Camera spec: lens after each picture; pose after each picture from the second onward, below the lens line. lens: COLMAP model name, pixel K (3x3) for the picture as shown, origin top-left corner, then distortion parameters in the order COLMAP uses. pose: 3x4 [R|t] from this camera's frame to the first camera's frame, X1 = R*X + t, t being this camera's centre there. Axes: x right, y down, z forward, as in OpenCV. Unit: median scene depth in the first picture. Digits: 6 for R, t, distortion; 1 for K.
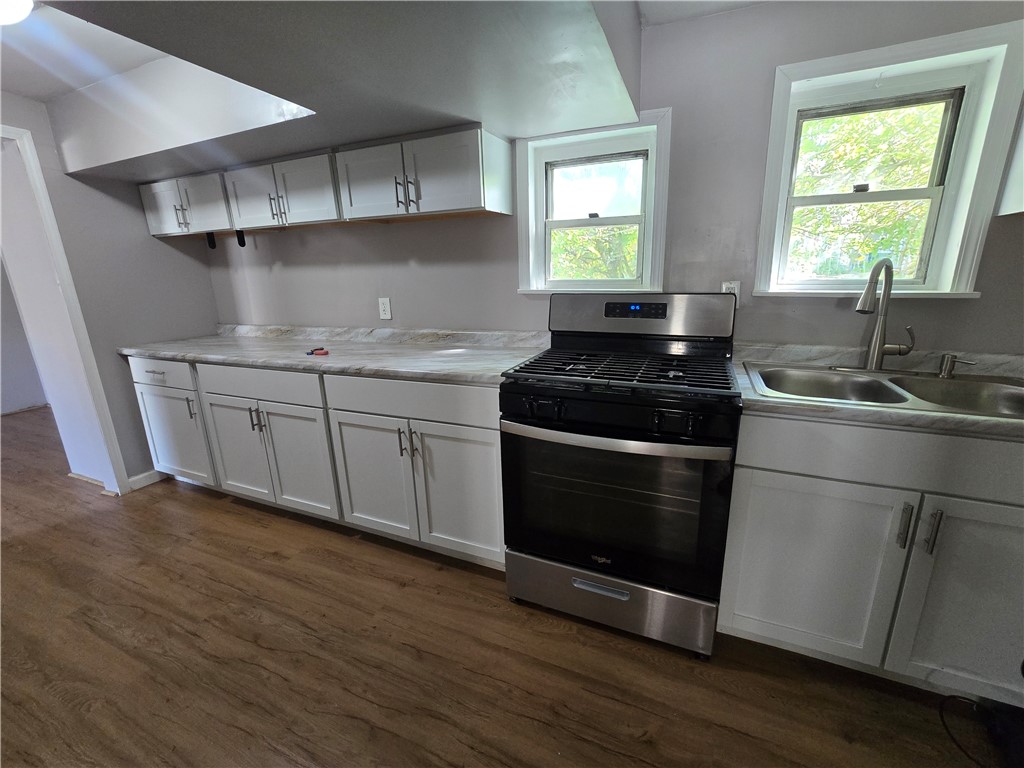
lens RADIAL K [[422.0, 0, 515.7], [0, 422.0, 377.5], [0, 0, 1]] dist [-0.006220, 0.001879]
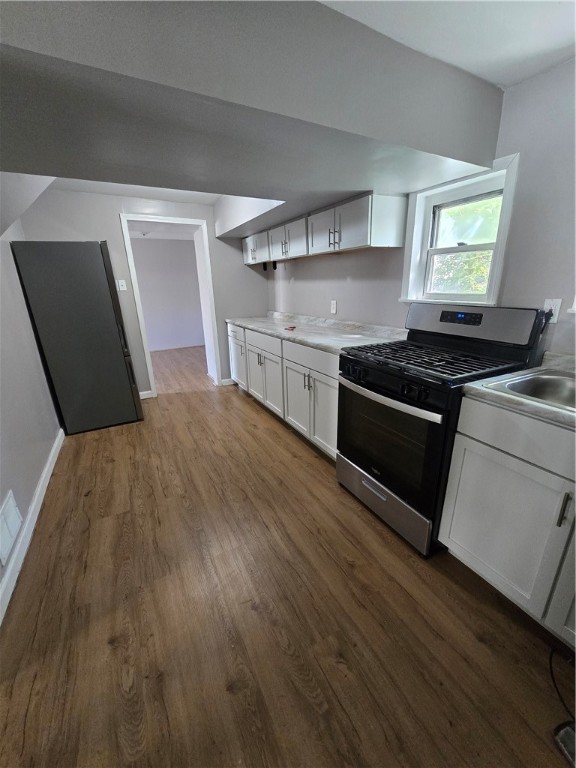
lens RADIAL K [[316.5, 0, 294.3], [0, 316.5, 385.3], [0, 0, 1]] dist [-0.006220, 0.001879]
pose [[0.785917, 0.199302, -0.585332, 0.447870], [-0.153147, 0.979877, 0.128013, 0.002497], [0.599066, -0.010966, 0.800624, -0.111516]]
